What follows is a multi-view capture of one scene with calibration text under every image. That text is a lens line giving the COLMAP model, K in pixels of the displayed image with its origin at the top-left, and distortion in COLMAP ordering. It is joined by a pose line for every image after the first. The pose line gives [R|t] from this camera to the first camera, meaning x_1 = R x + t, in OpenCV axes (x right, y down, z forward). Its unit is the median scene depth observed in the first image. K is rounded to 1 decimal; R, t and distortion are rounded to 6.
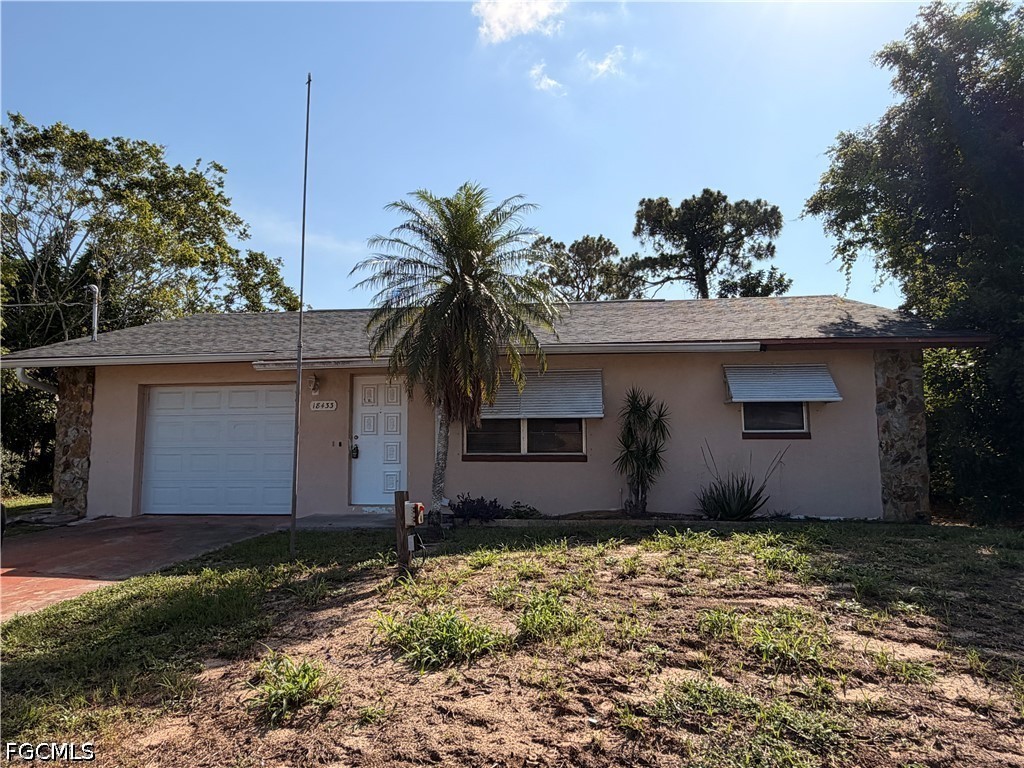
lens RADIAL K [[619.5, 0, 512.0], [0, 619.5, 384.0], [0, 0, 1]] dist [-0.000650, 0.001989]
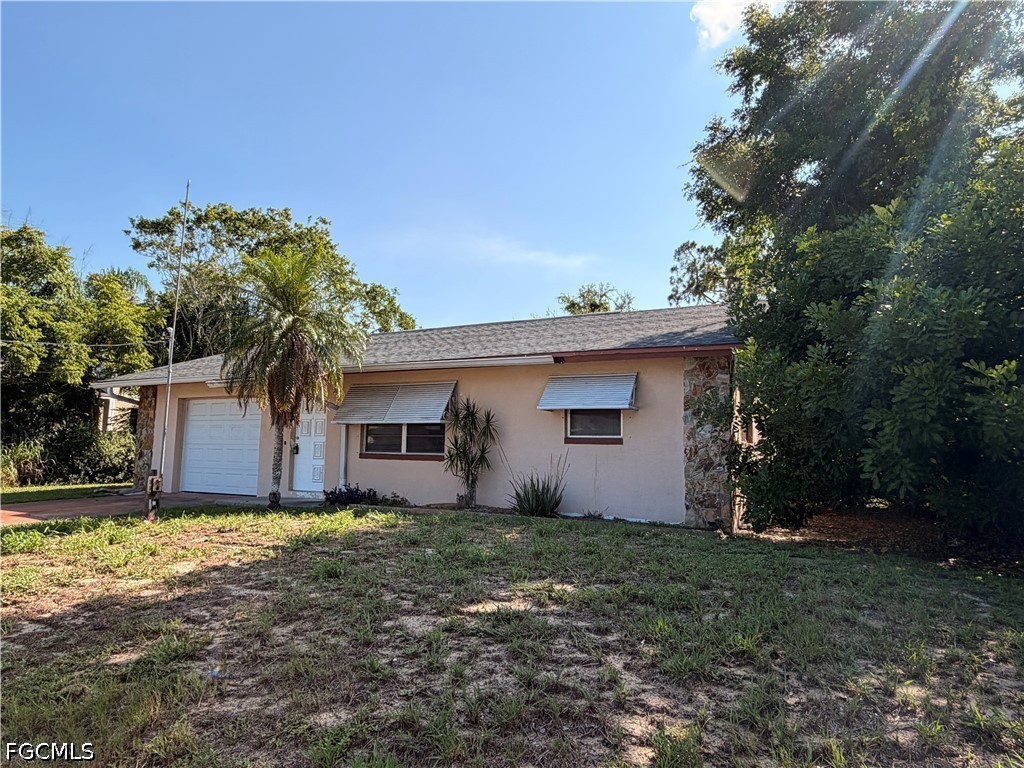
lens RADIAL K [[619.5, 0, 512.0], [0, 619.5, 384.0], [0, 0, 1]] dist [-0.000650, 0.001989]
pose [[0.937471, -0.016692, -0.347663, 0.631701], [0.011516, 0.999790, -0.016950, 0.001569], [0.347872, 0.011886, 0.937467, -0.051364]]
